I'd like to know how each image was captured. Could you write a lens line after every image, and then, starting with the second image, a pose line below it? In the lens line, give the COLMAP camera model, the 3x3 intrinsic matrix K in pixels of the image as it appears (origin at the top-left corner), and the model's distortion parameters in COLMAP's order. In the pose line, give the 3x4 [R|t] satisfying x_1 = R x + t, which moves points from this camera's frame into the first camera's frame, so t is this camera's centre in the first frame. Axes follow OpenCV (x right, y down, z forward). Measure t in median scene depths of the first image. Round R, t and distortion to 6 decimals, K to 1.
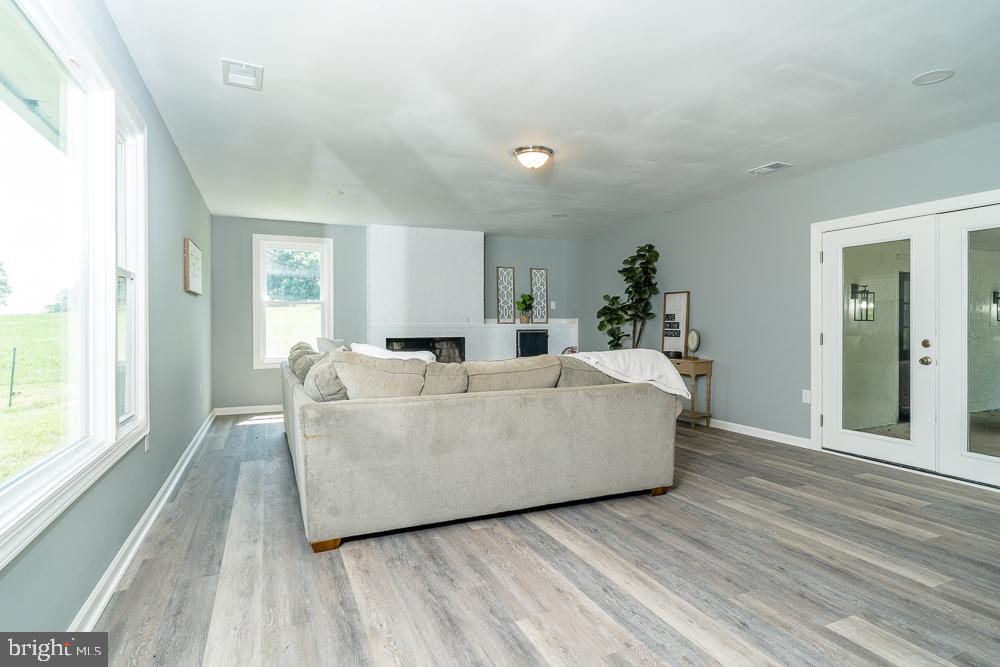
lens RADIAL K [[525.2, 0, 501.6], [0, 525.2, 328.5], [0, 0, 1]] dist [-0.002698, 0.000102]
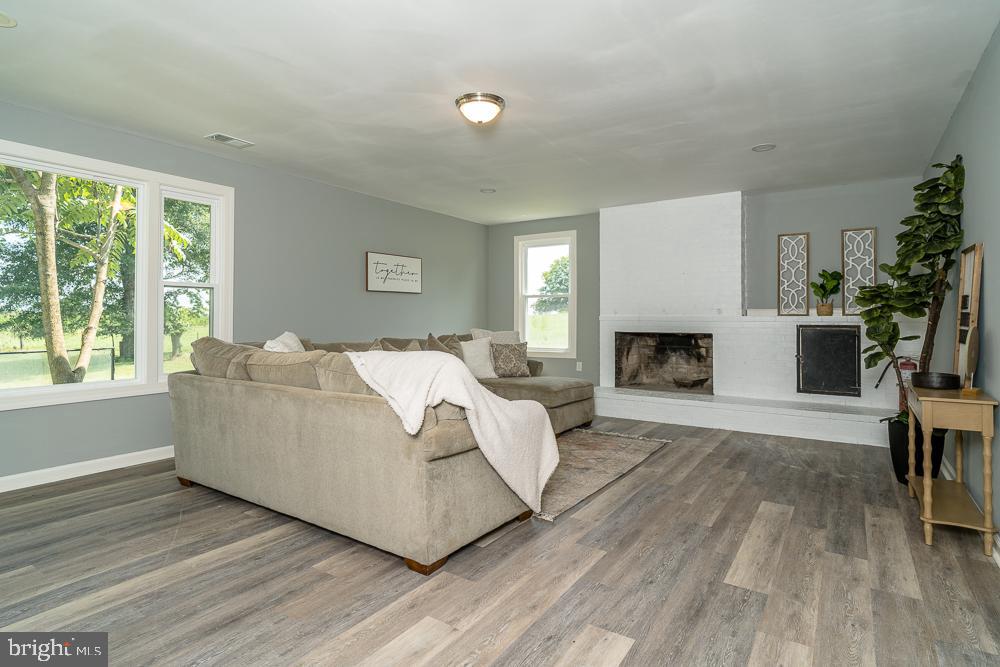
lens RADIAL K [[525.2, 0, 501.6], [0, 525.2, 328.5], [0, 0, 1]] dist [-0.002698, 0.000102]
pose [[0.527617, 0.020569, -0.849234, 0.461219], [-0.006809, 0.999777, 0.019984, -0.004706], [0.849455, -0.004762, 0.527639, 0.369029]]
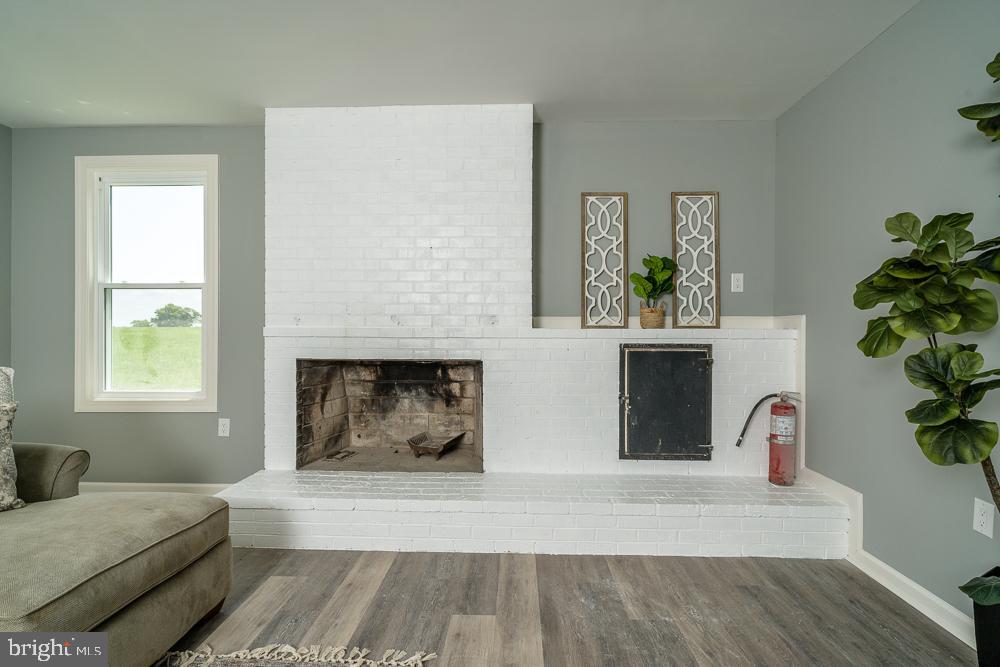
lens RADIAL K [[525.2, 0, 501.6], [0, 525.2, 328.5], [0, 0, 1]] dist [-0.002698, 0.000102]
pose [[0.896996, 0.003919, -0.442022, 0.140447], [-0.009050, 0.999914, -0.009499, -0.005431], [0.441946, 0.012521, 0.896954, 0.698381]]
